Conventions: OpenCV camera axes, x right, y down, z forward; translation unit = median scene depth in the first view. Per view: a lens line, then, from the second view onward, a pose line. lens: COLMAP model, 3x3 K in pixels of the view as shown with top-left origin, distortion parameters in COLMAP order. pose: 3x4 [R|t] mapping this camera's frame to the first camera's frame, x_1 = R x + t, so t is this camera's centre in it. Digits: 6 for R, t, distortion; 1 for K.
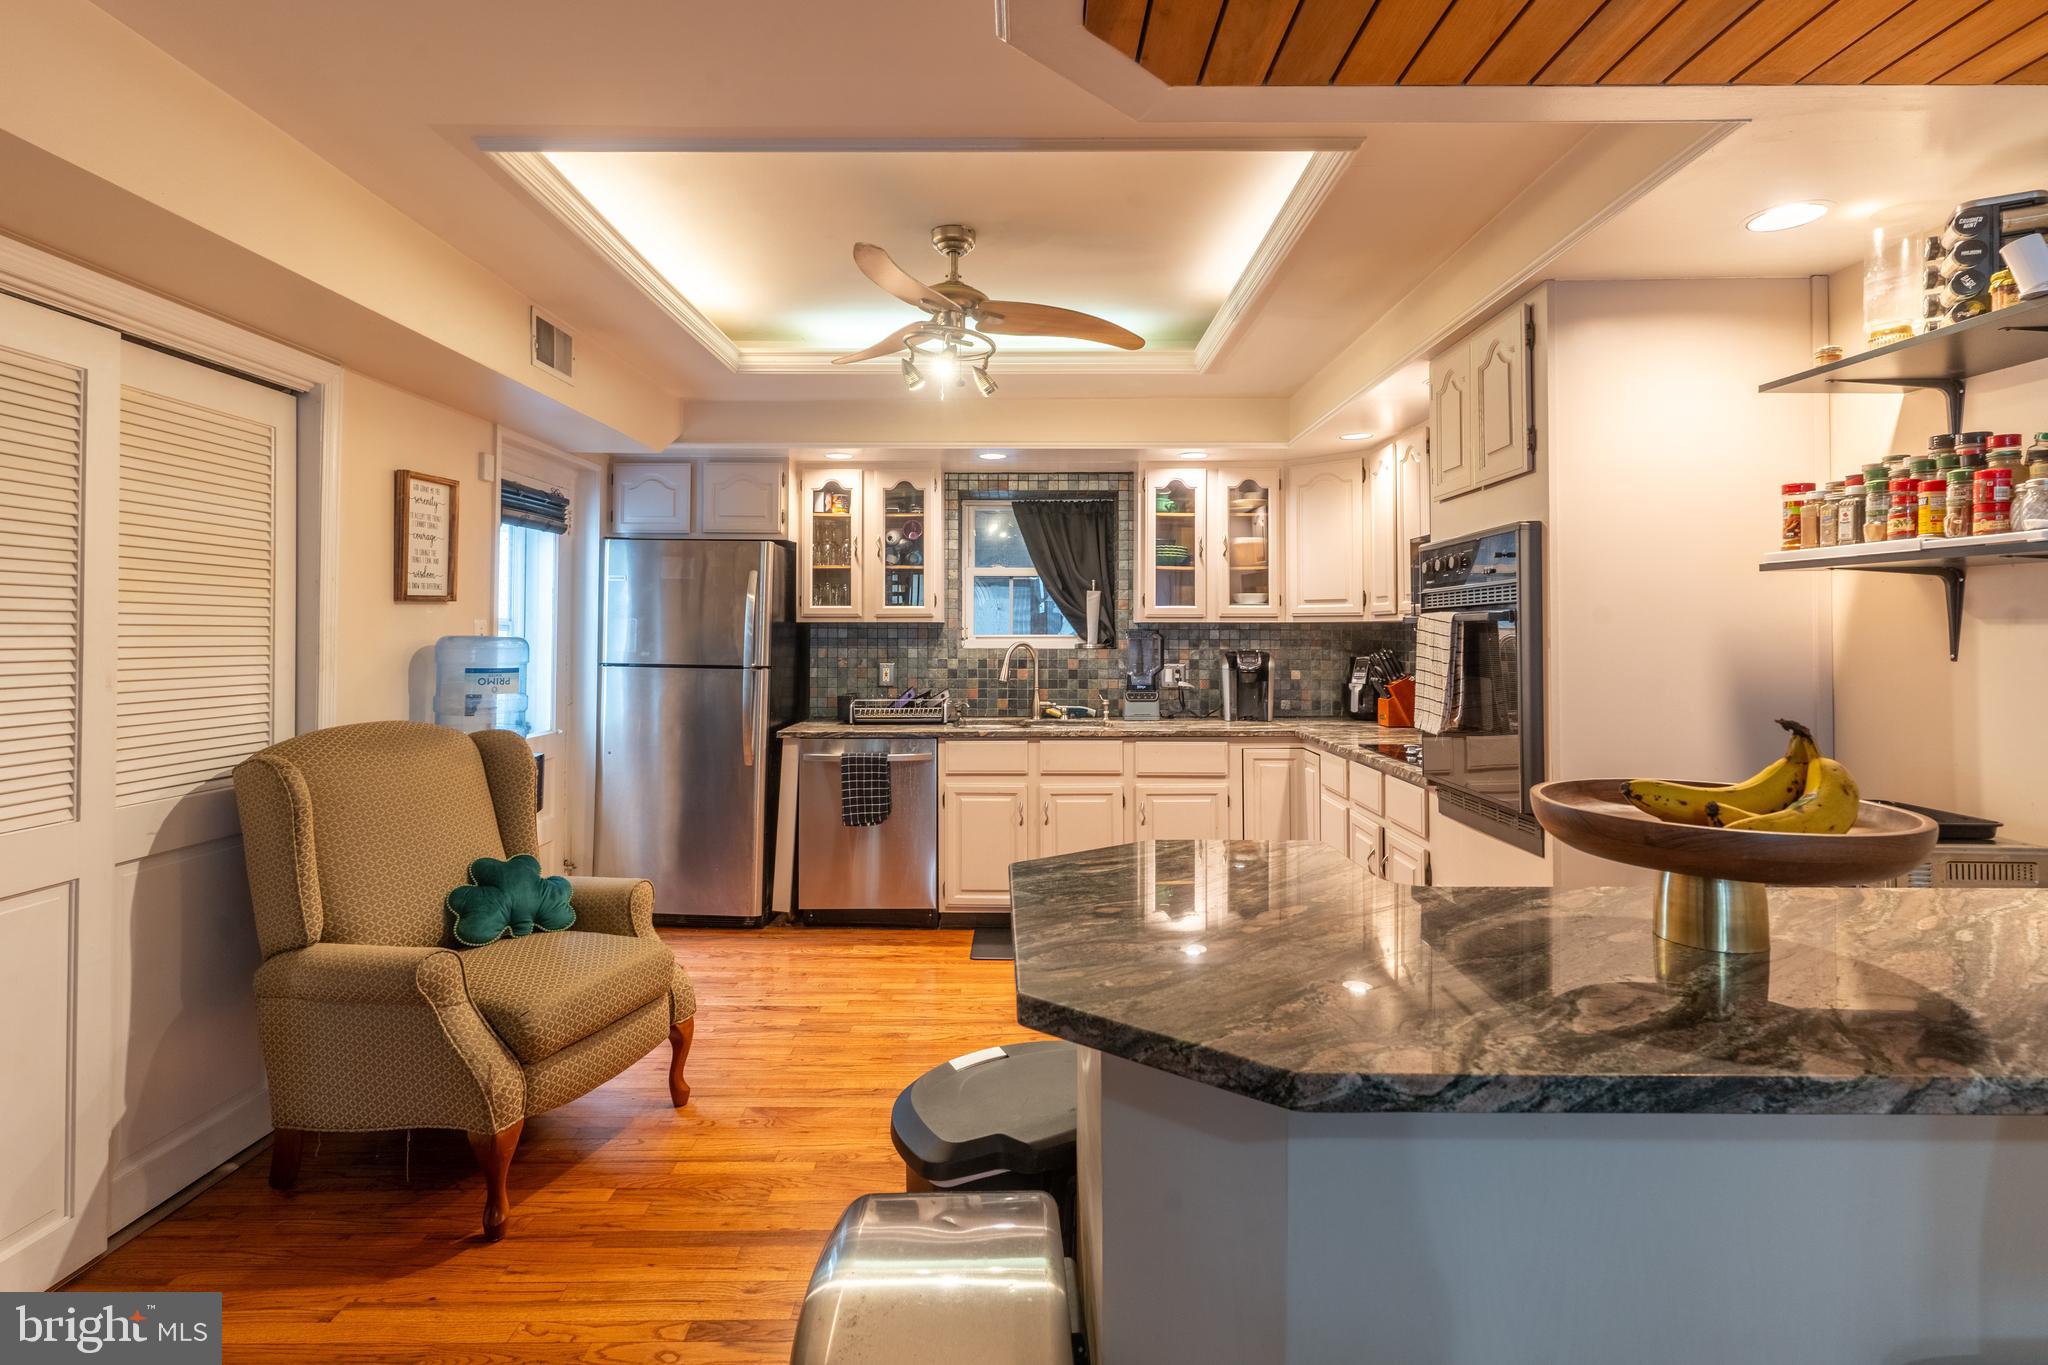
lens RADIAL K [[1007.3, 0, 1021.1], [0, 1007.3, 611.6], [0, 0, 1]] dist [0.000814, 0.000125]
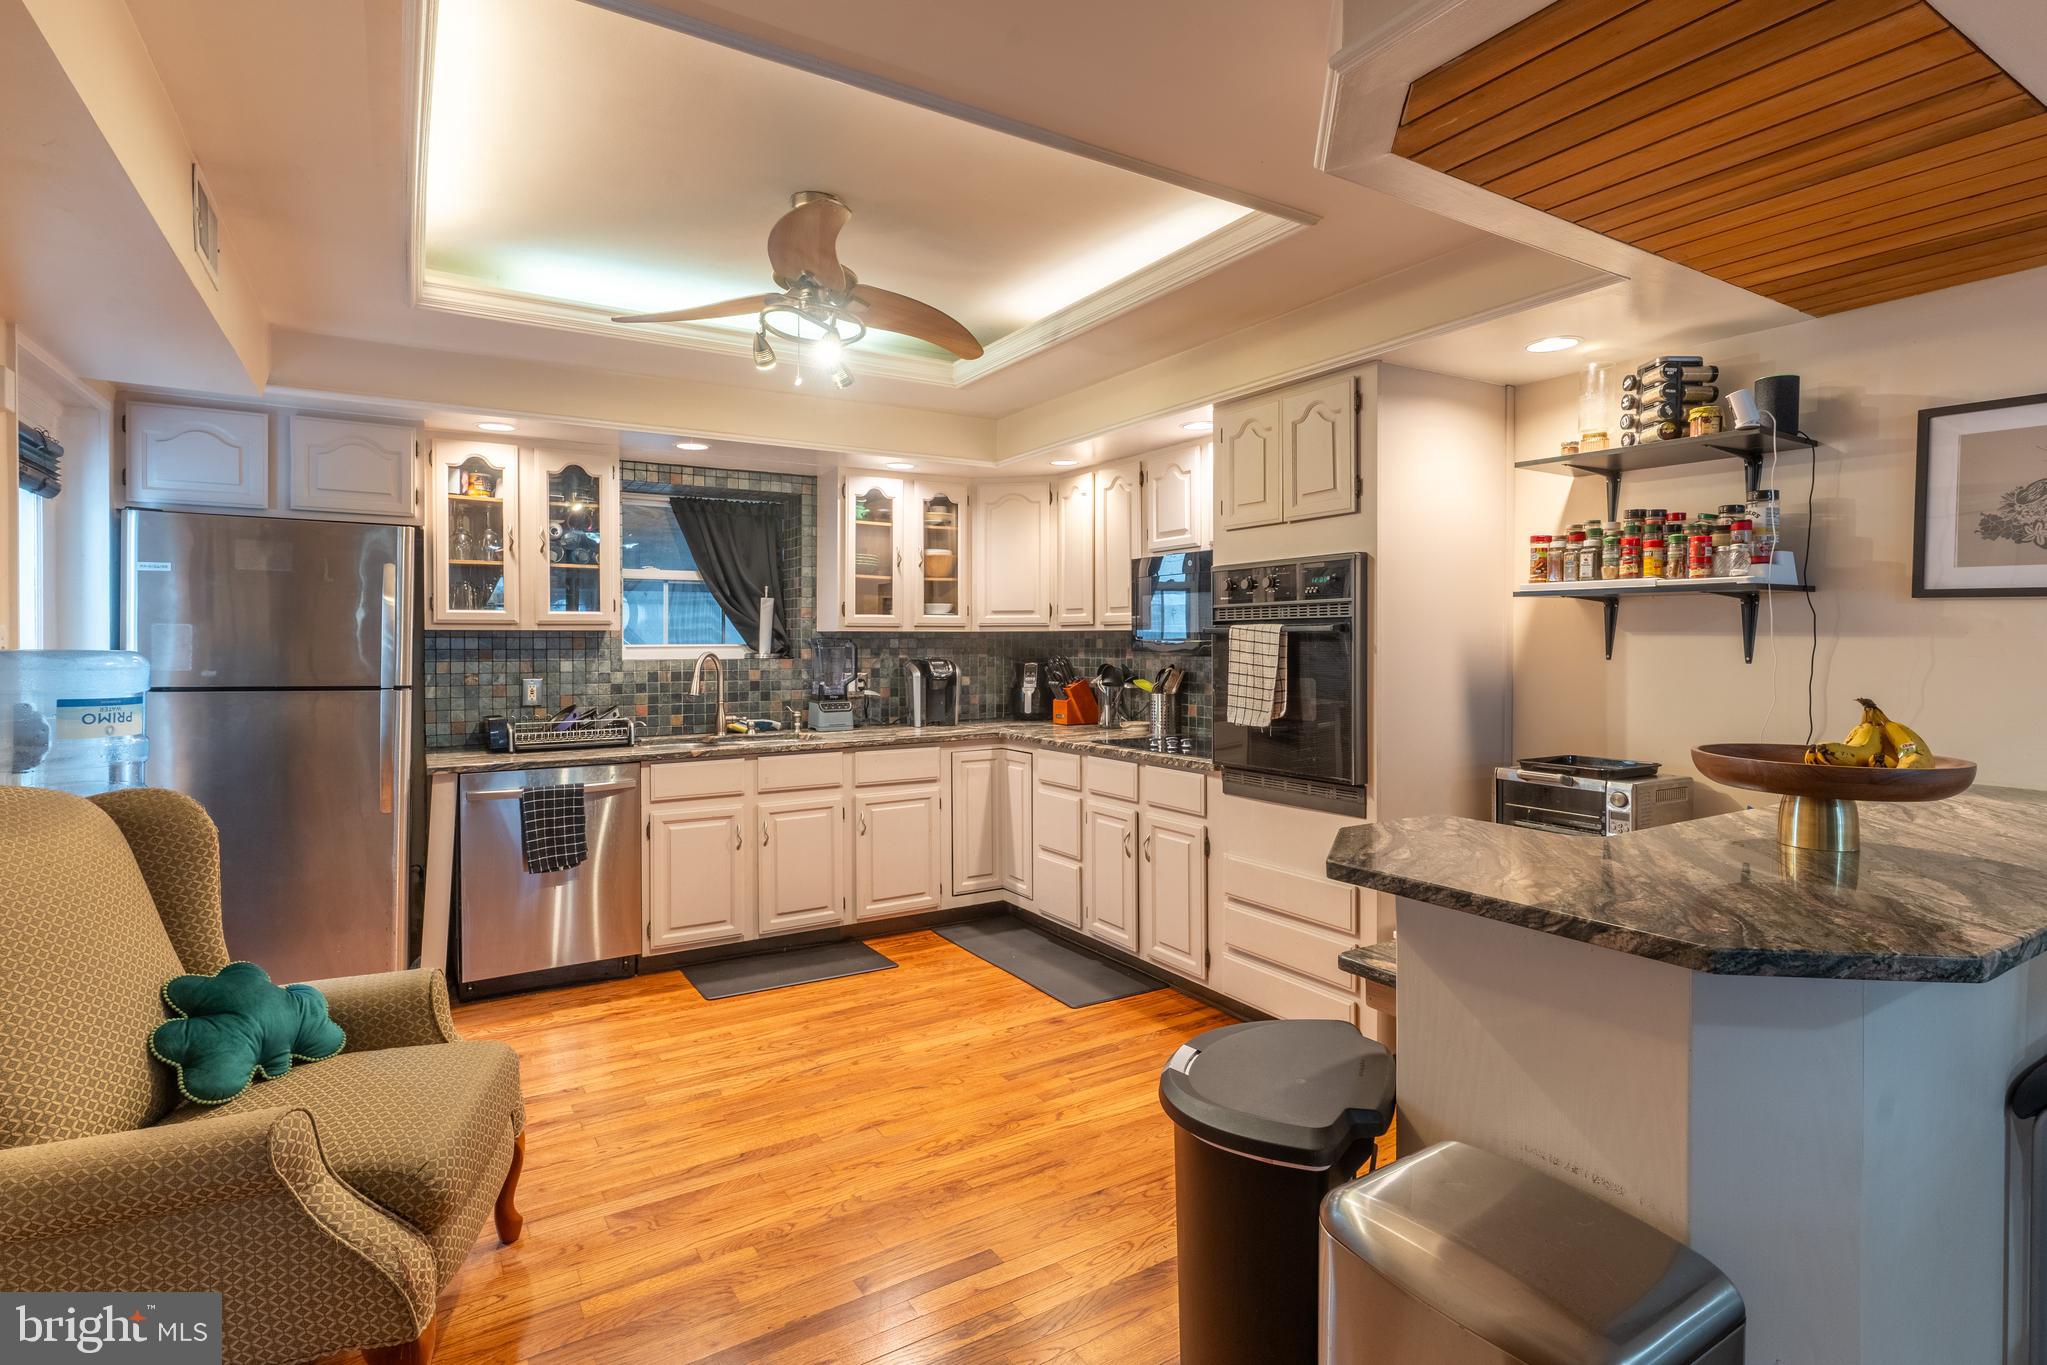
lens RADIAL K [[991.3, 0, 1032.8], [0, 991.3, 651.8], [0, 0, 1]] dist [0.001983, 0.000690]
pose [[0.848662, -0.008226, 0.528872, -0.232023], [-0.008787, 0.999522, 0.029647, 0.000361], [-0.528863, -0.029807, 0.848184, 0.078487]]
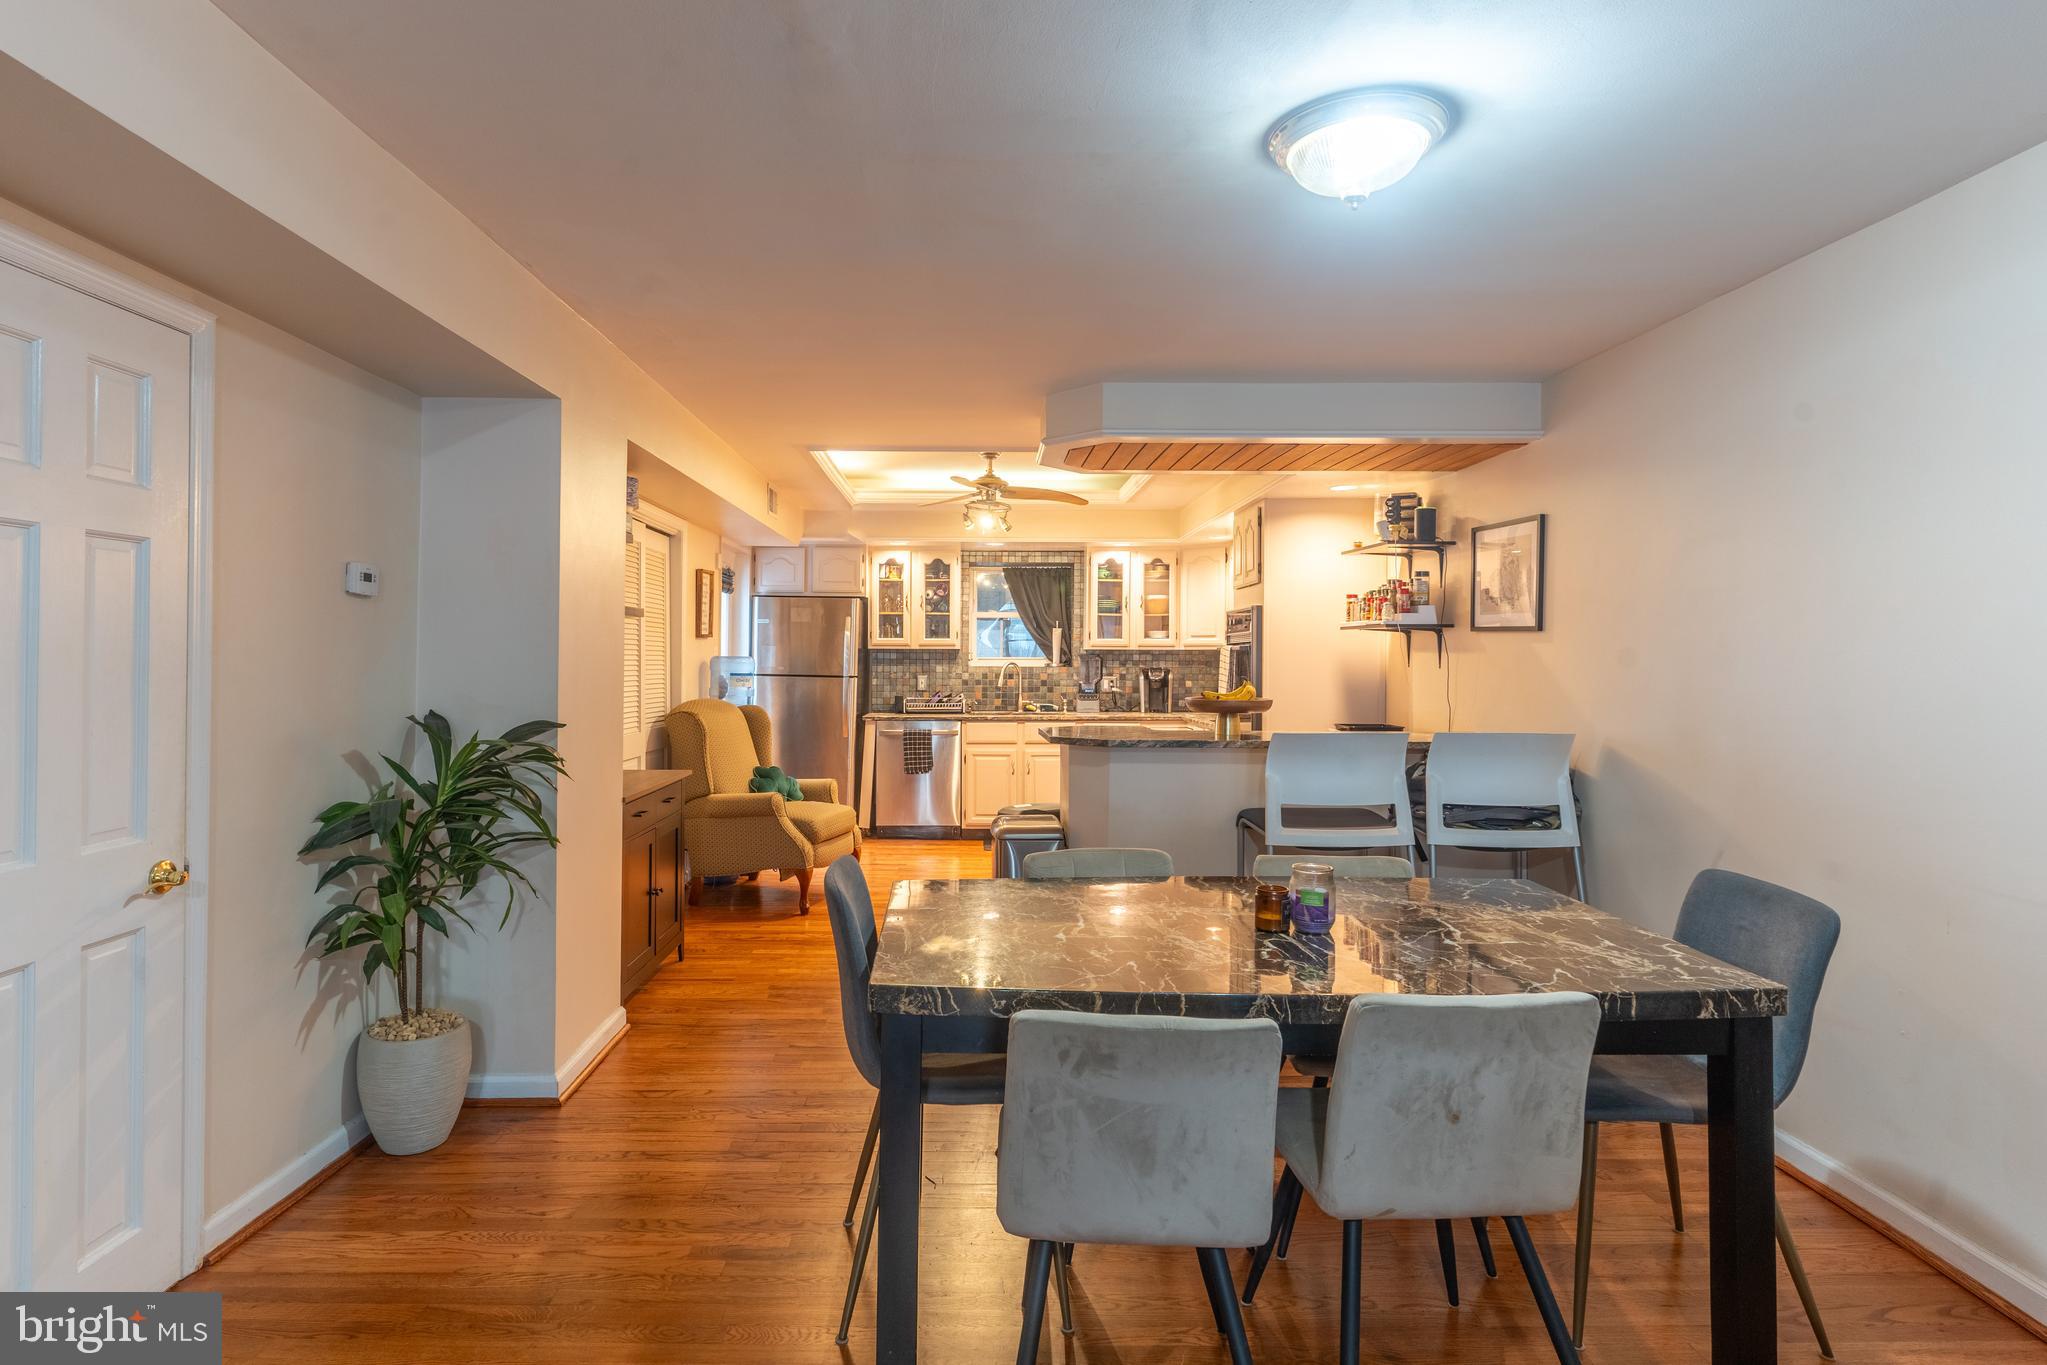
lens RADIAL K [[1051.3, 0, 954.6], [0, 1051.3, 663.3], [0, 0, 1]] dist [-0.001292, -0.000220]
pose [[0.999850, 0.003591, -0.016917, -0.060938], [-0.003162, 0.999673, 0.025375, -0.008711], [0.017002, -0.025318, 0.999535, -0.640151]]
